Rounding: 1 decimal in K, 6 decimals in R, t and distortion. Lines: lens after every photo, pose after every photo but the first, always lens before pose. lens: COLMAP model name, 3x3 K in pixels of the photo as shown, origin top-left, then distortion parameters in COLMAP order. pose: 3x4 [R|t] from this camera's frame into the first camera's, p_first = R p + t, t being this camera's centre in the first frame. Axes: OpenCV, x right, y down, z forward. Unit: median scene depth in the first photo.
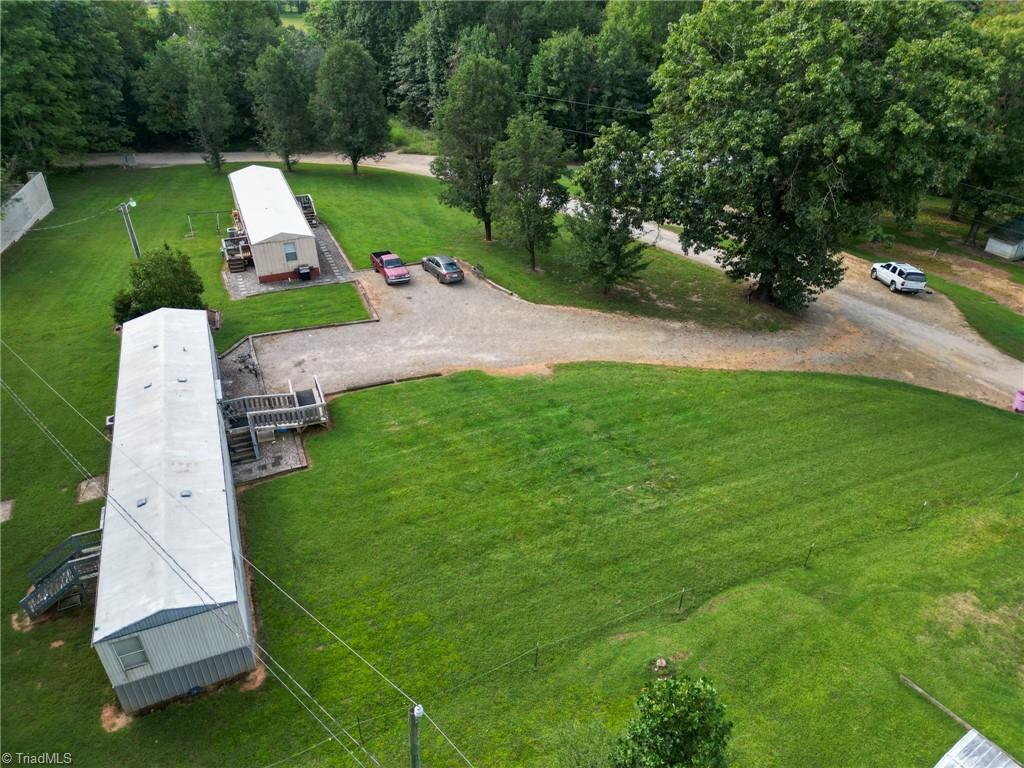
lens RADIAL K [[713.9, 0, 508.0], [0, 713.9, 384.8], [0, 0, 1]] dist [0.075478, -0.069666]
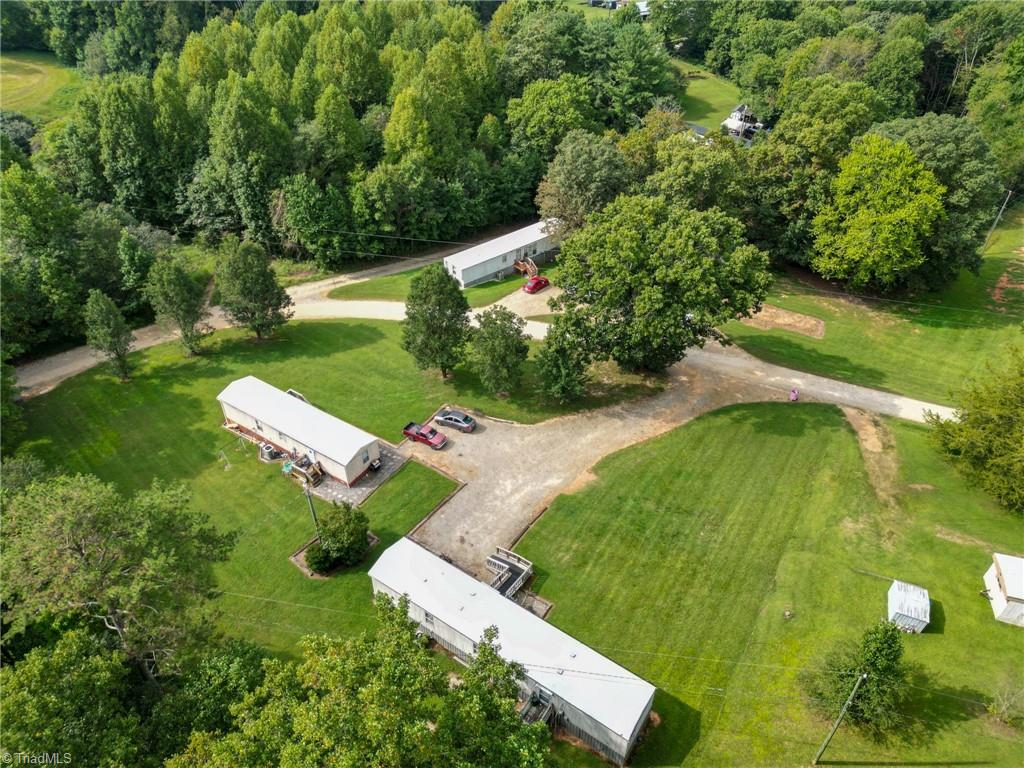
lens RADIAL K [[713.9, 0, 508.0], [0, 713.9, 384.8], [0, 0, 1]] dist [0.075478, -0.069666]
pose [[0.831806, -0.345925, 0.434090, -0.707429], [0.300119, 0.938169, 0.172533, -0.529338], [-0.466933, -0.013235, 0.884194, -0.323823]]
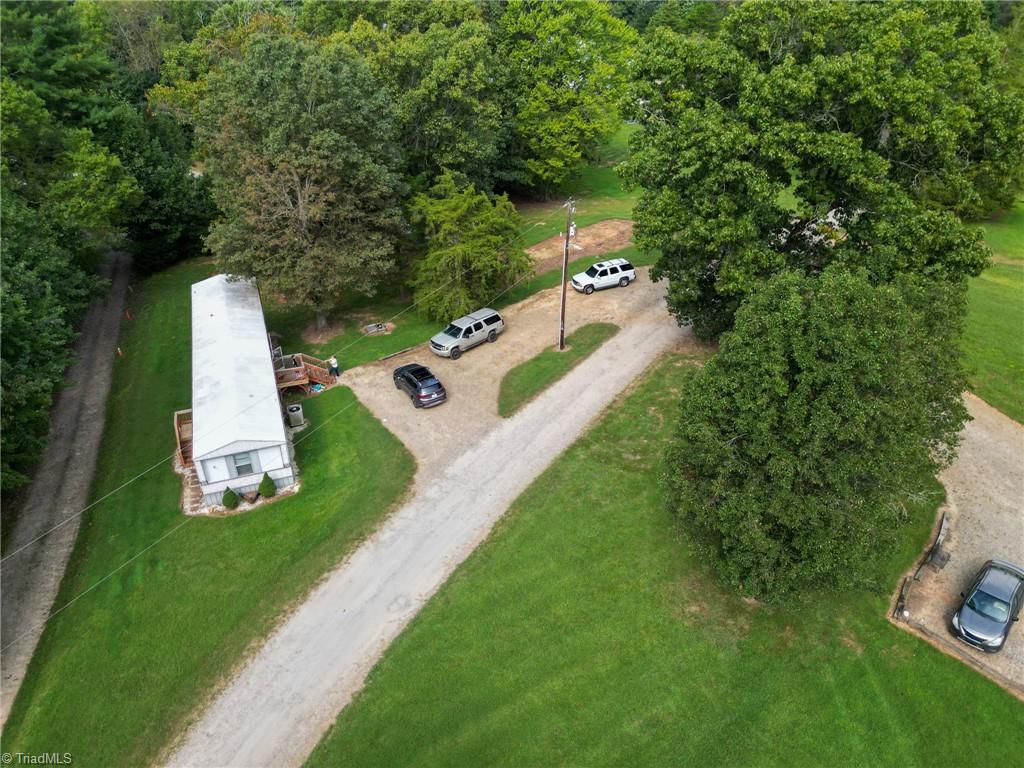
lens RADIAL K [[711.2, 0, 509.4], [0, 711.2, 381.4], [0, 0, 1]] dist [0.068267, -0.051210]
pose [[-0.251835, -0.524953, 0.813021, -0.414009], [0.516828, 0.637316, 0.571592, -0.890584], [-0.818210, 0.564139, 0.110811, 1.376976]]
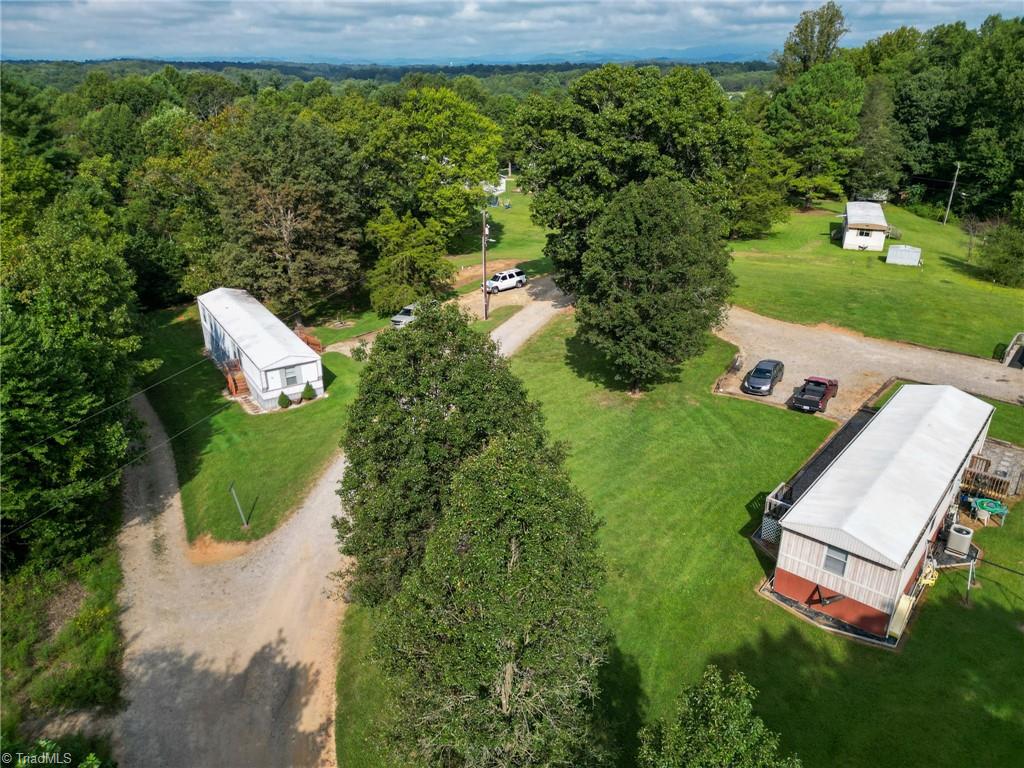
lens RADIAL K [[713.9, 0, 508.0], [0, 713.9, 384.8], [0, 0, 1]] dist [0.075478, -0.069666]
pose [[-0.452329, -0.353044, 0.818998, -0.836808], [0.485279, 0.673039, 0.558142, -0.990971], [-0.748267, 0.649907, -0.133111, 1.660513]]
